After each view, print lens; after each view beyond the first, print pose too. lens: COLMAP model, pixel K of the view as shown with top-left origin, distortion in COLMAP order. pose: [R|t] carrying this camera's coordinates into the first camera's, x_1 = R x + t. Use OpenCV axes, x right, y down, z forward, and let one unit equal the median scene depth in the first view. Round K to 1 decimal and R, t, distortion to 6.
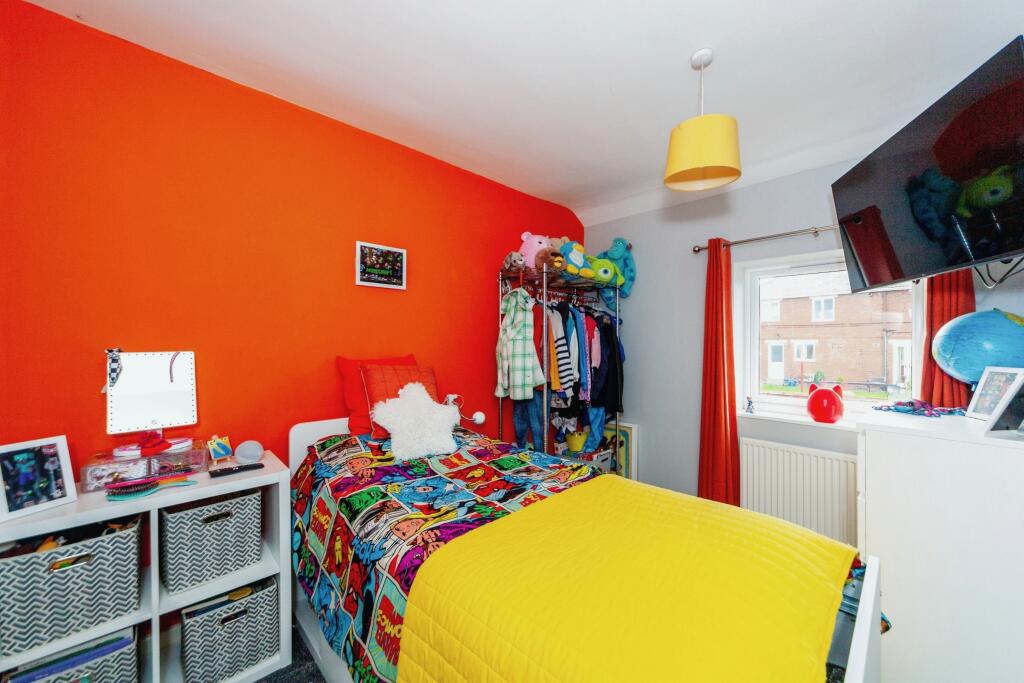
lens RADIAL K [[368.7, 0, 513.9], [0, 368.7, 339.6], [0, 0, 1]] dist [0.002659, 0.000049]
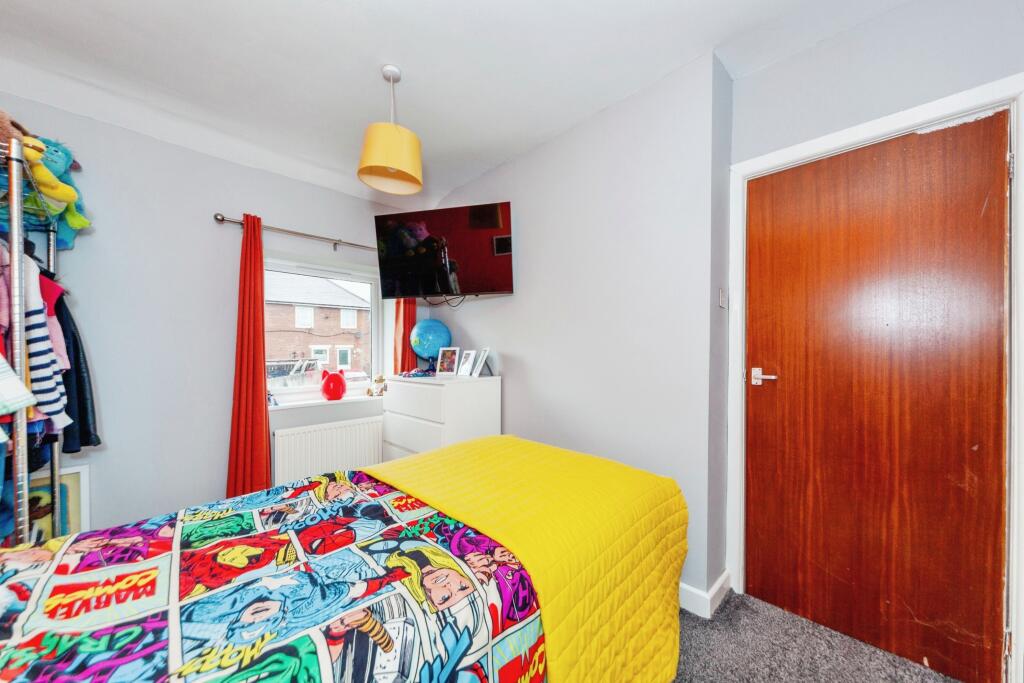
lens RADIAL K [[368.7, 0, 532.3], [0, 368.7, 351.8], [0, 0, 1]] dist [0.002659, 0.000049]
pose [[-0.044867, -0.011867, 0.998922, -0.632922], [-0.003632, 0.999925, 0.011716, 0.069460], [-0.998986, -0.003103, -0.044907, 0.609128]]
